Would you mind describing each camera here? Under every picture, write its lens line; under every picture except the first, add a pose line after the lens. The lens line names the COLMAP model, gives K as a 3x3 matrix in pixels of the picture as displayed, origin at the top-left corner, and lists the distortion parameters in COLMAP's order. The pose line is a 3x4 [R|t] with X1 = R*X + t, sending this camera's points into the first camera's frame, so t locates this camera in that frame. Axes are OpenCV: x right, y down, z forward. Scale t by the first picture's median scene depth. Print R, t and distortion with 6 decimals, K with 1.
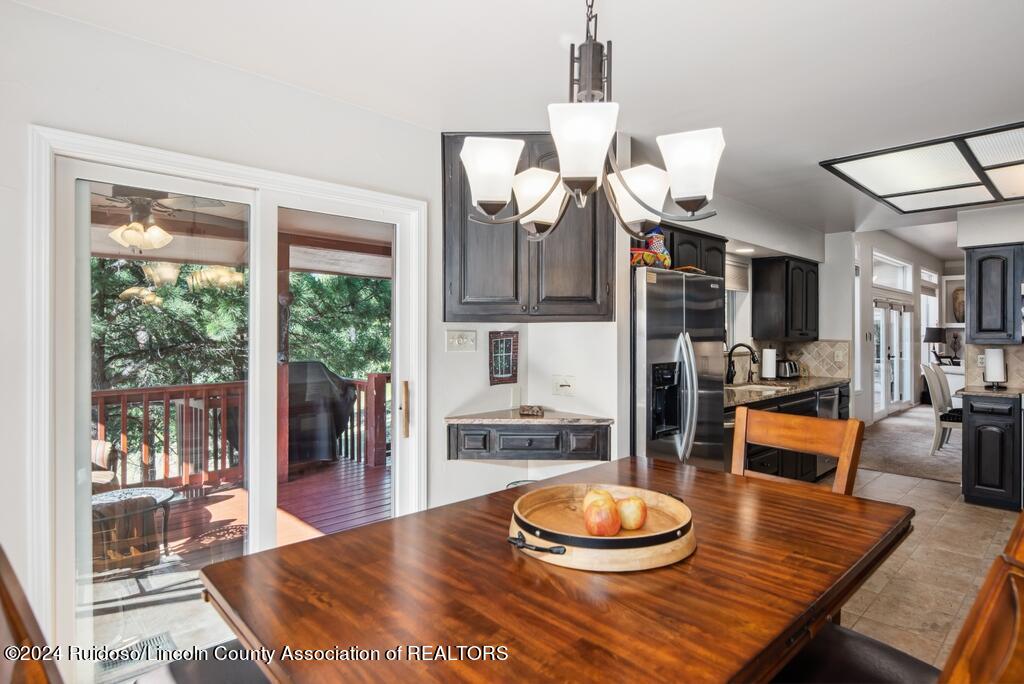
lens RADIAL K [[556.4, 0, 511.5], [0, 556.4, 338.9], [0, 0, 1]] dist [-0.012224, 0.001136]
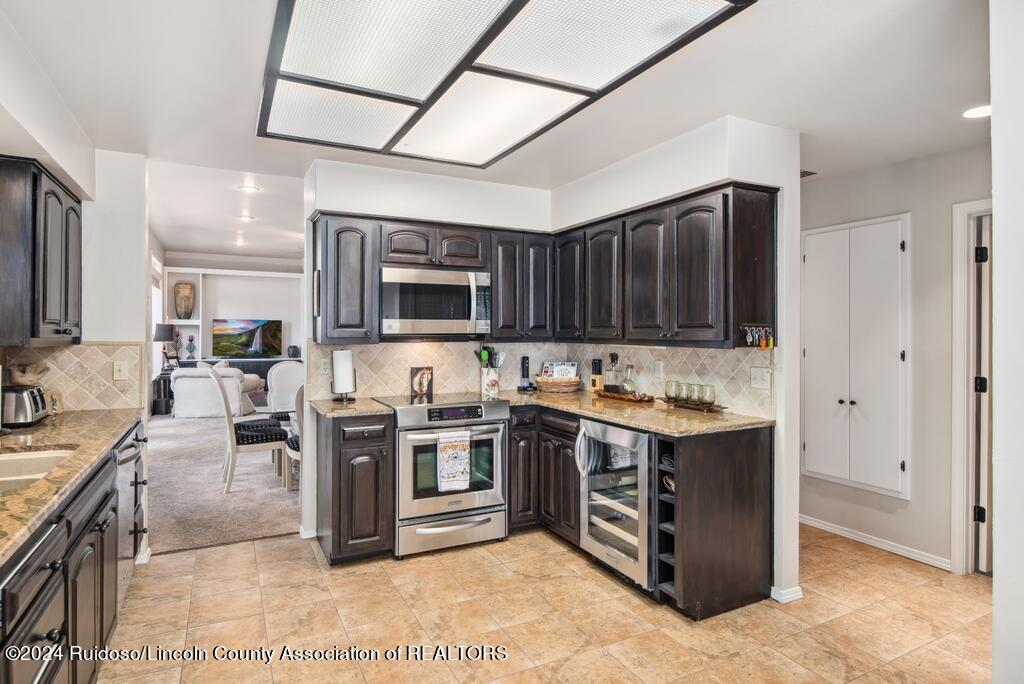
lens RADIAL K [[556.4, 0, 506.8], [0, 556.4, 334.6], [0, 0, 1]] dist [-0.012224, 0.001136]
pose [[0.281552, -0.005842, 0.959528, 0.158364], [0.008420, 0.999958, 0.003618, -0.004221], [-0.959509, 0.007061, 0.281589, 0.462725]]
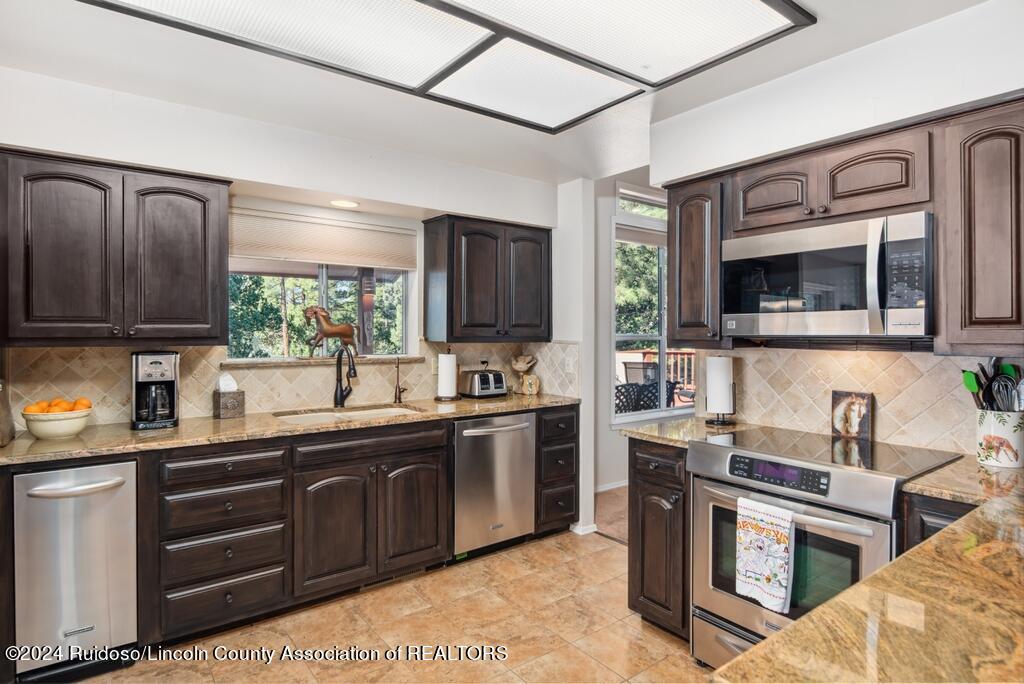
lens RADIAL K [[556.4, 0, 517.1], [0, 556.4, 335.3], [0, 0, 1]] dist [-0.012224, 0.001136]
pose [[0.994047, -0.000606, -0.108950, 0.601882], [0.000330, 0.999997, -0.002553, -0.002822], [0.108952, 0.002502, 0.994044, 0.322767]]
